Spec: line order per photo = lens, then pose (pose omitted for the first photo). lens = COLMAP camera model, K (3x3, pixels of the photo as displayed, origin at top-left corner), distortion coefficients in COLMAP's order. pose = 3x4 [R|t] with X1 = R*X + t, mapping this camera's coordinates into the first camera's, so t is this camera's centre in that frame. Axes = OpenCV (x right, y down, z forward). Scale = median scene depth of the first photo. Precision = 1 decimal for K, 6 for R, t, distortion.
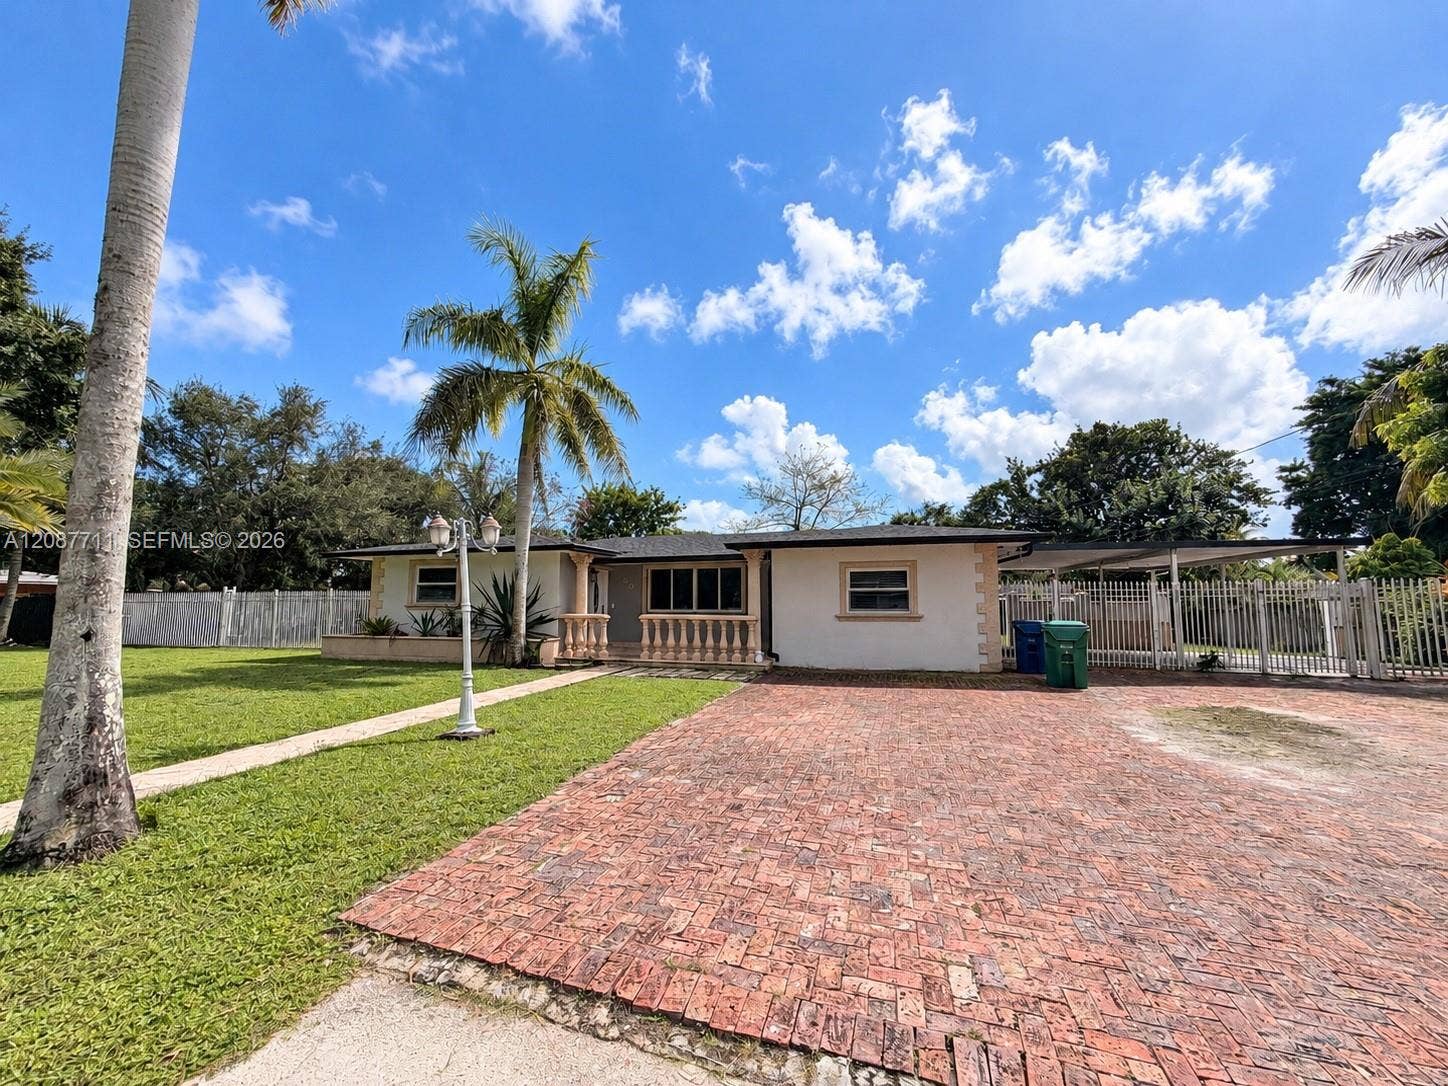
lens RADIAL K [[580.0, 0, 719.1], [0, 580.0, 544.0], [0, 0, 1]] dist [-0.005757, 0.002286]
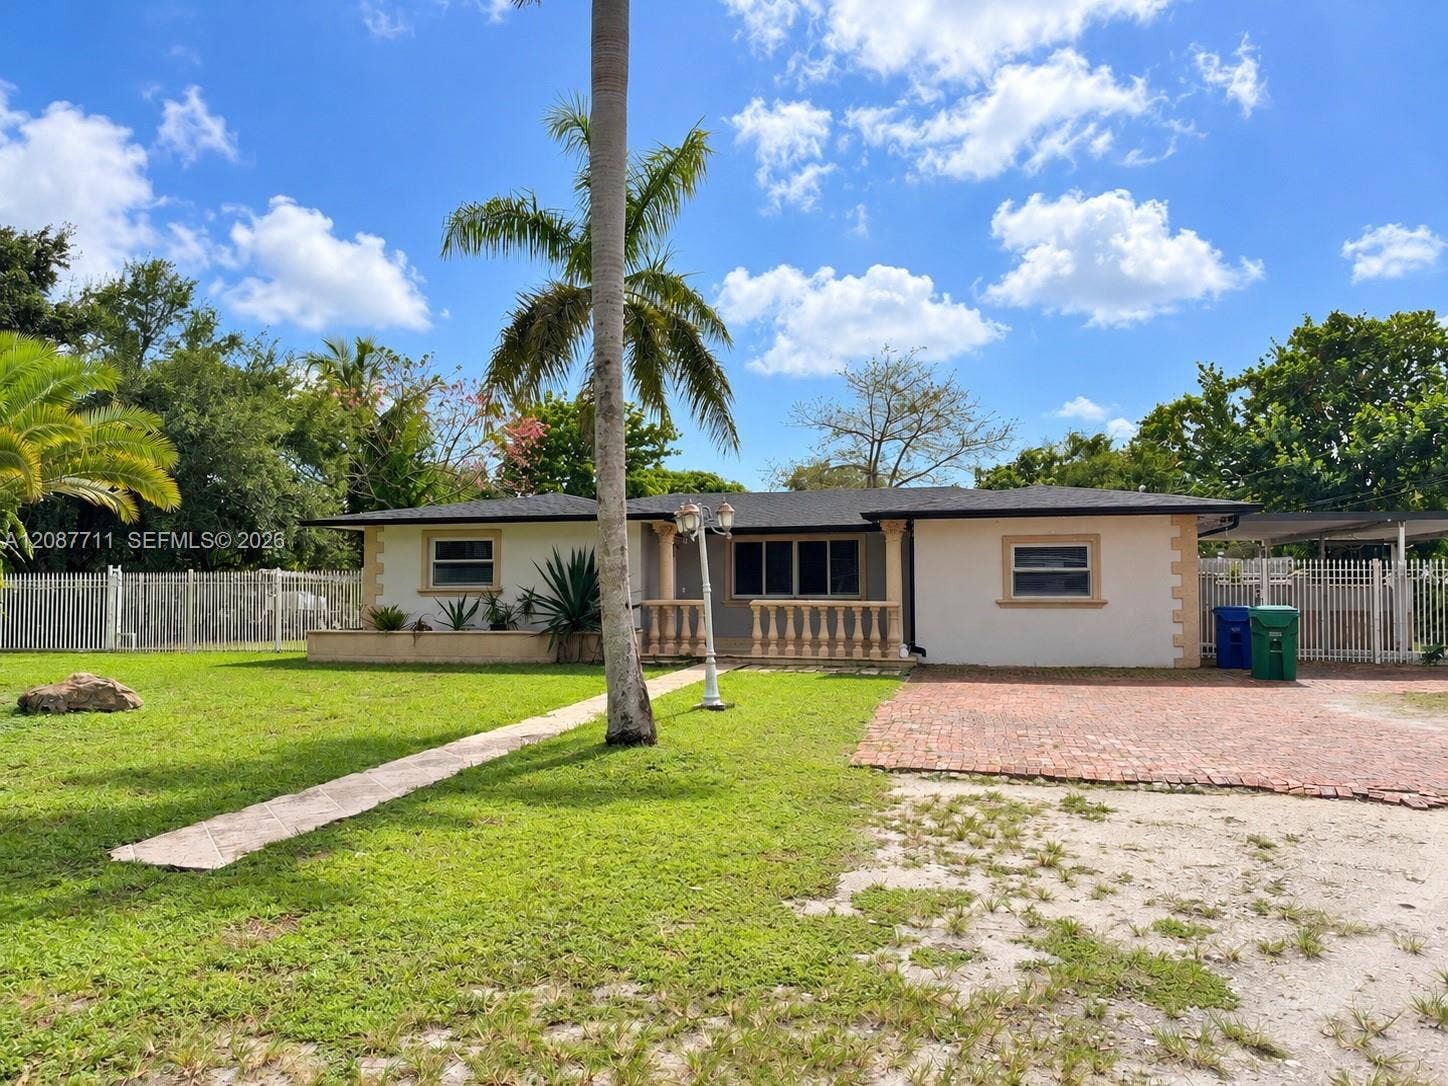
lens RADIAL K [[1042.7, 0, 714.8], [0, 1042.7, 549.6], [0, 0, 1]] dist [0.059486, -0.106030]
pose [[0.999090, 0.000369, 0.042650, -0.220041], [-0.003060, 0.998005, 0.063055, -0.034406], [-0.042541, -0.063128, 0.997098, -0.378870]]
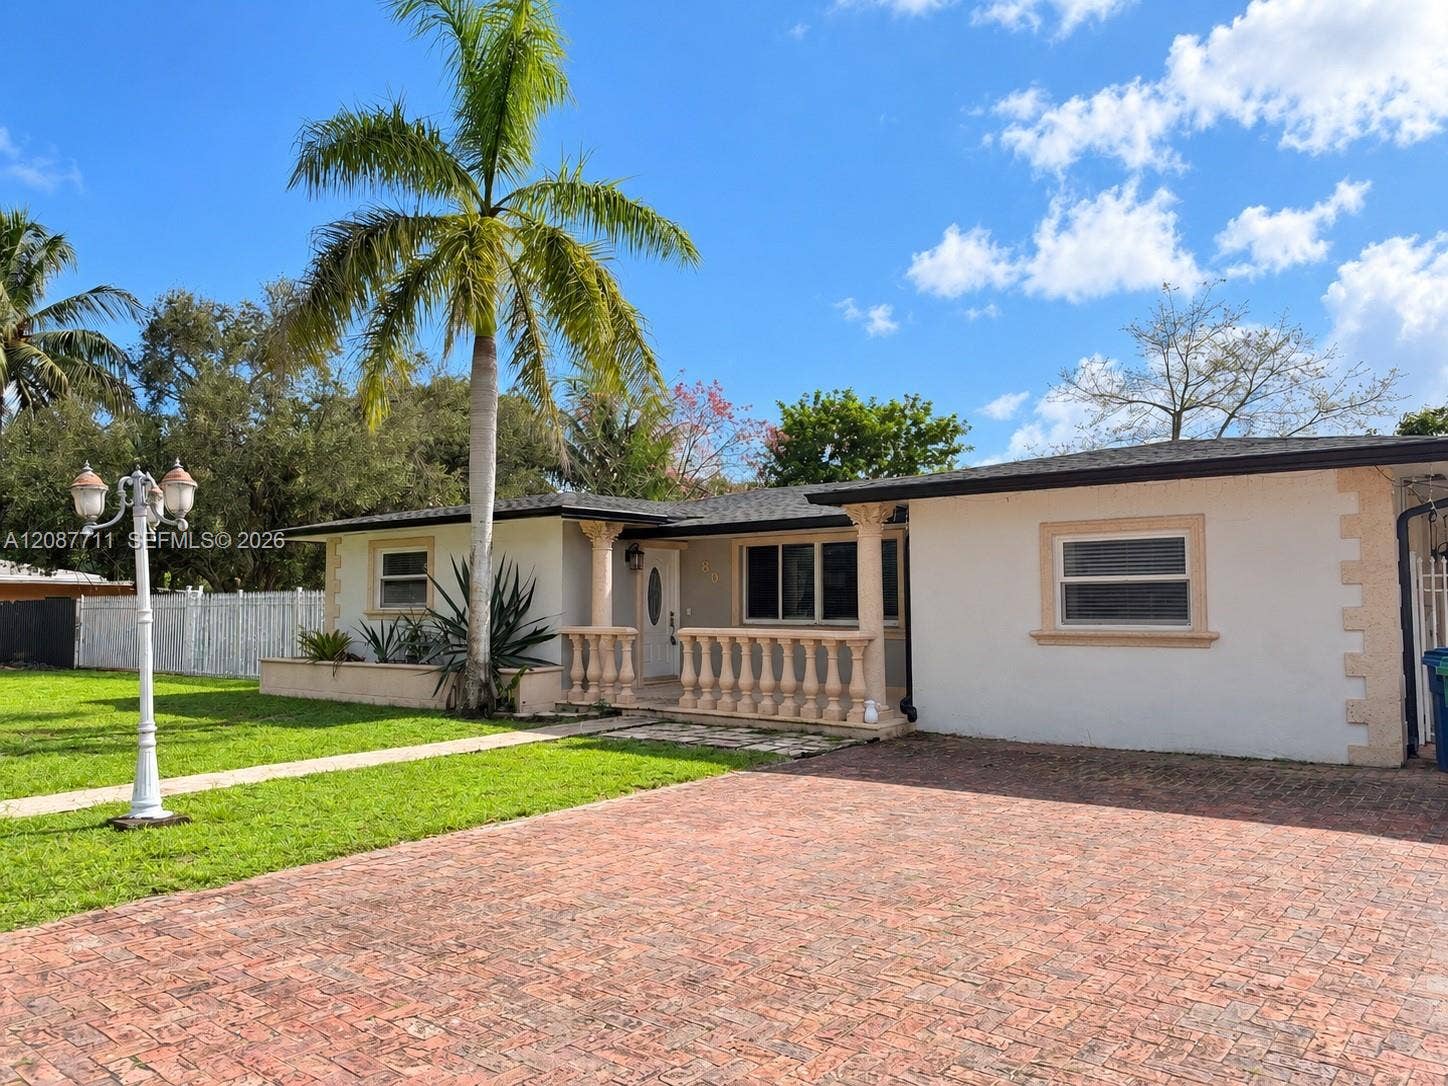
lens RADIAL K [[1042.7, 0, 726.1], [0, 1042.7, 541.0], [0, 0, 1]] dist [0.059486, -0.106030]
pose [[0.932287, -0.024538, -0.360887, 0.241791], [0.038370, 0.998776, 0.031212, 0.007822], [0.359680, -0.042946, 0.932087, 0.080800]]
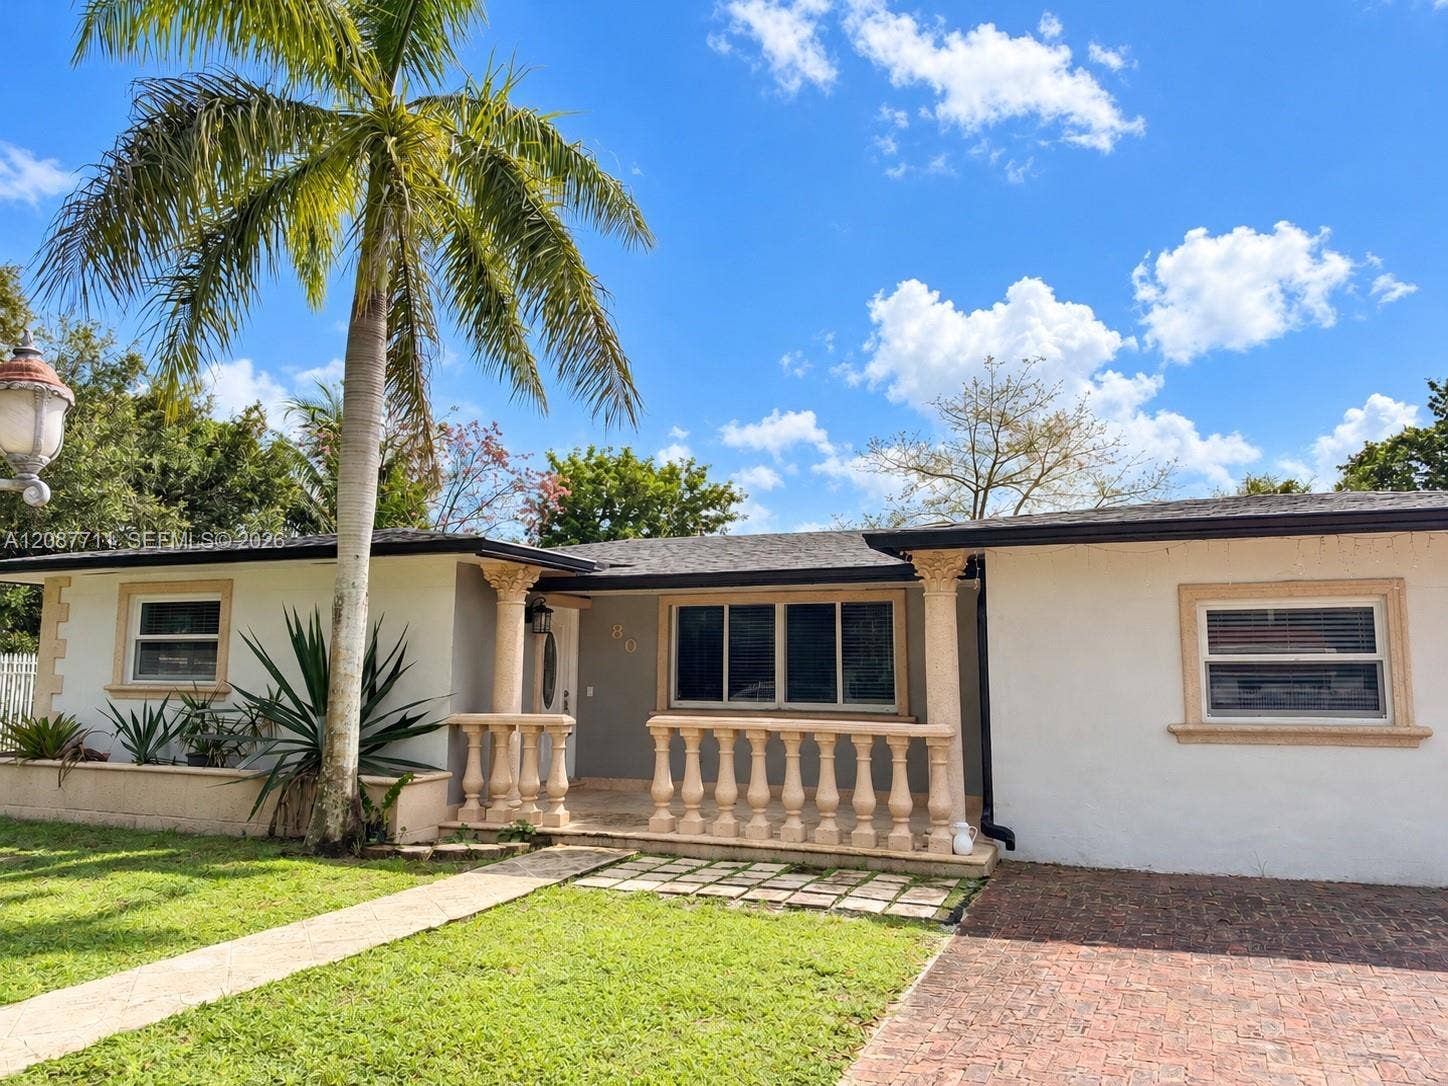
lens RADIAL K [[1042.7, 0, 718.1], [0, 1042.7, 528.4], [0, 0, 1]] dist [0.059486, -0.106030]
pose [[0.996652, -0.003199, -0.081693, -0.027265], [-0.000398, 0.999033, -0.043976, 0.022021], [0.081755, 0.043861, 0.995687, 0.260888]]
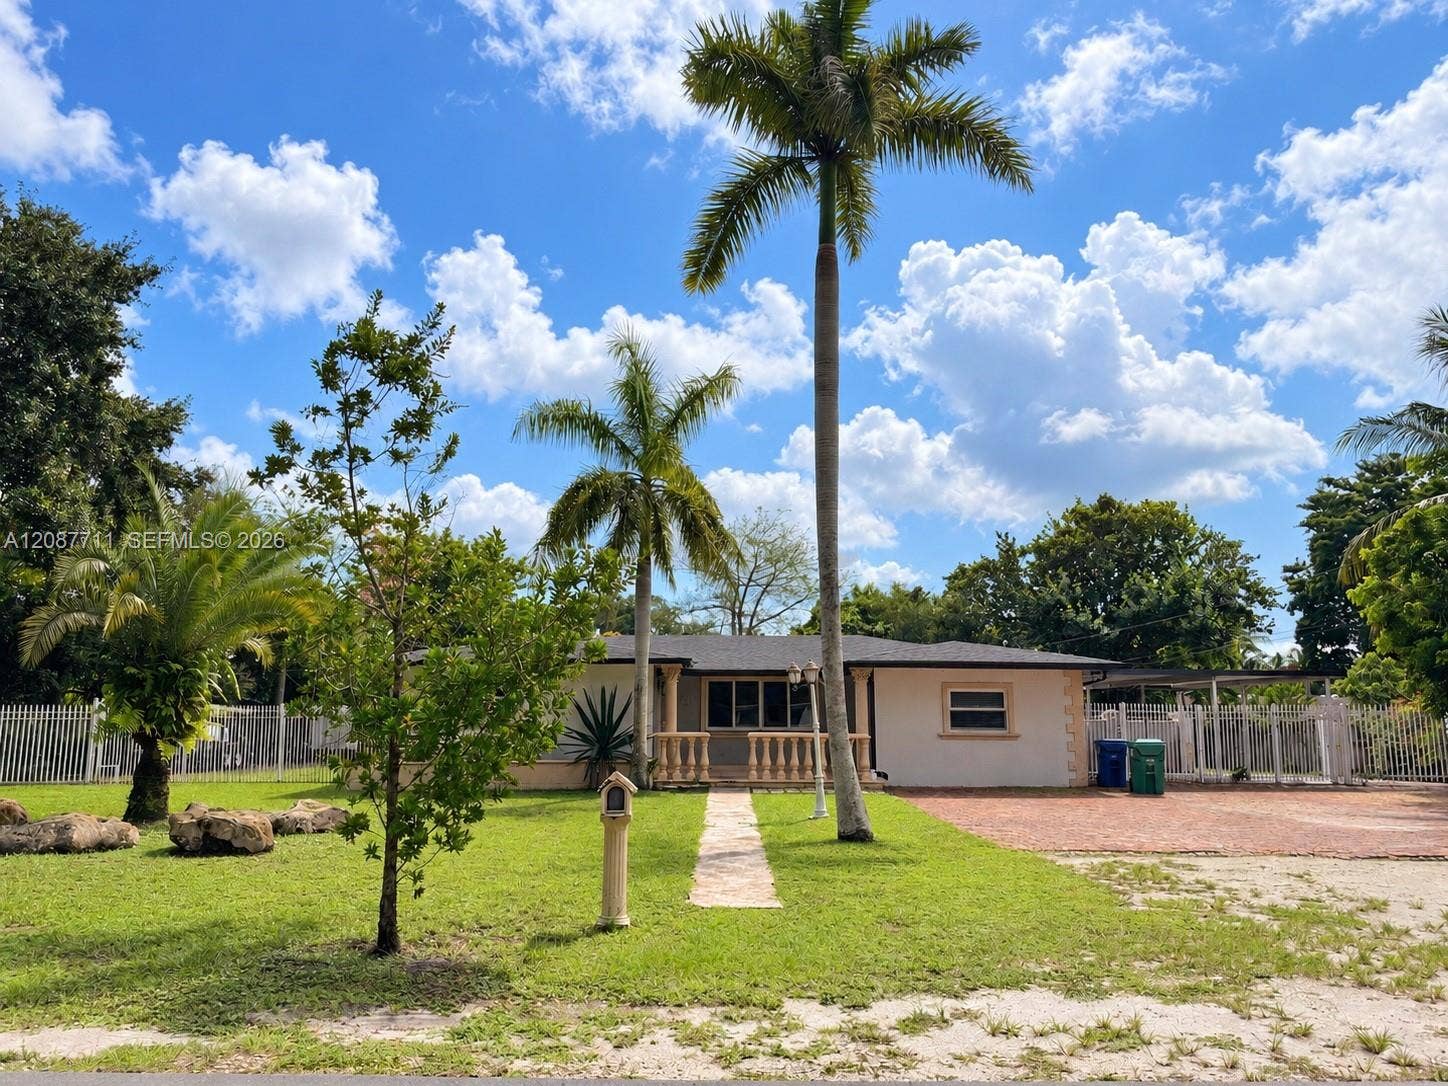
lens RADIAL K [[1042.0, 0, 717.7], [0, 1042.0, 543.6], [0, 0, 1]] dist [0.028315, -0.057270]
pose [[0.961050, 0.048585, 0.272070, -0.603764], [-0.031847, 0.997337, -0.065606, -0.070532], [-0.274533, 0.054387, 0.960039, -0.604301]]
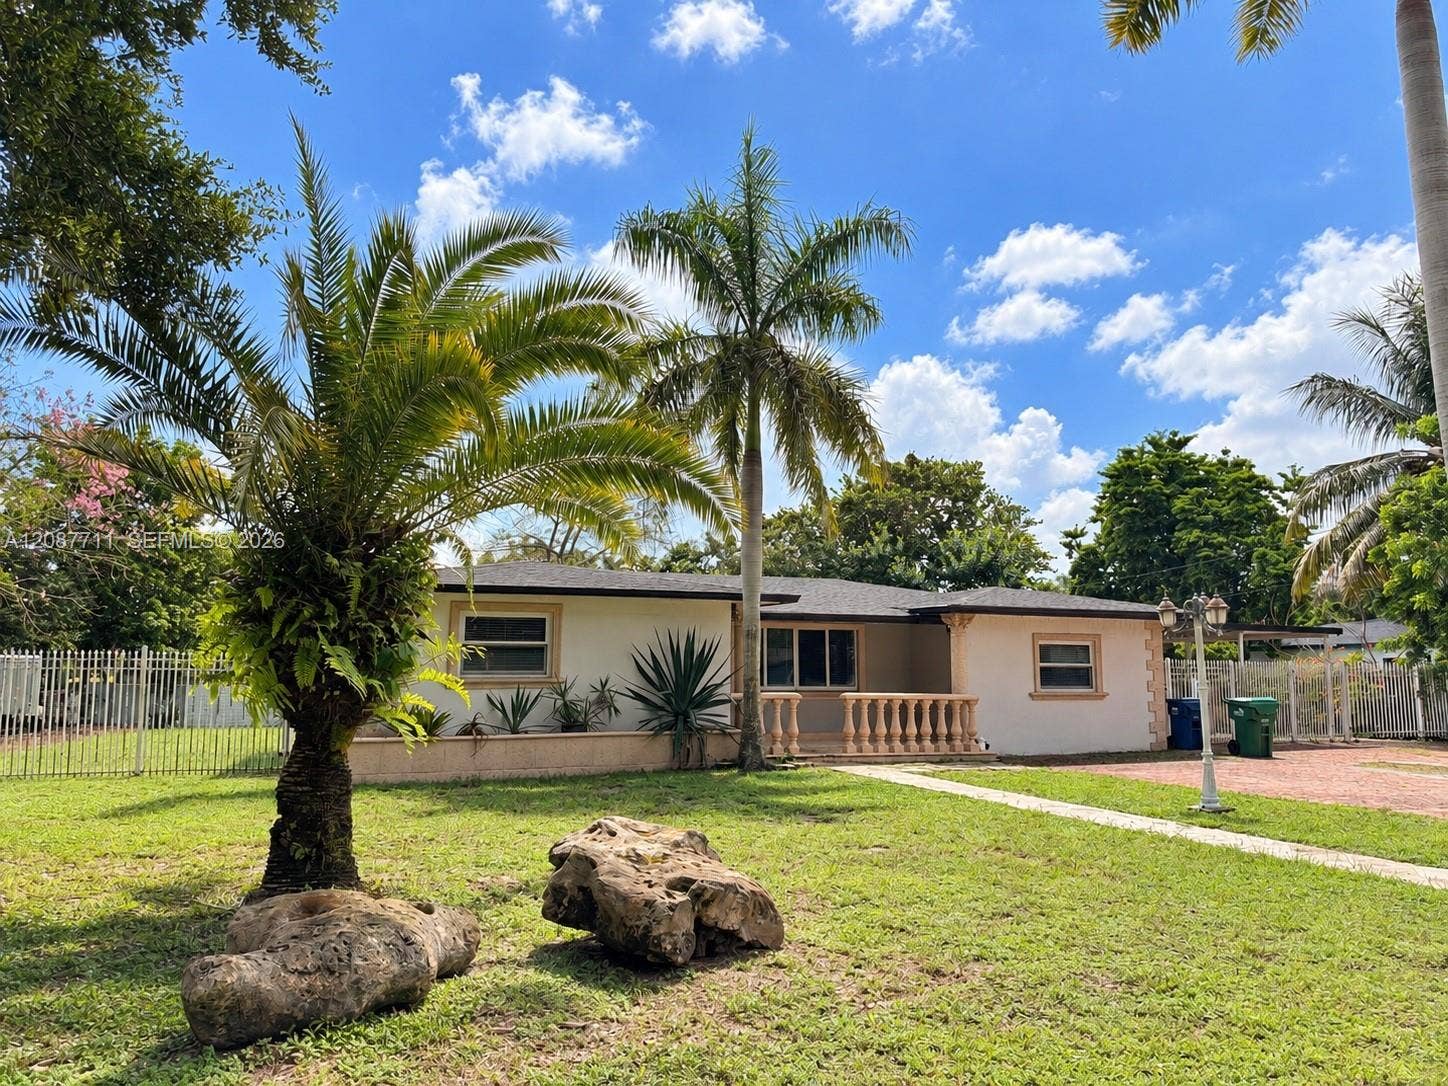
lens RADIAL K [[1042.0, 0, 712.6], [0, 1042.0, 538.4], [0, 0, 1]] dist [0.028315, -0.057270]
pose [[0.786542, 0.086262, 0.611483, -1.003159], [-0.070359, 0.996266, -0.050042, 0.001345], [-0.613516, -0.003664, 0.789674, 0.039553]]
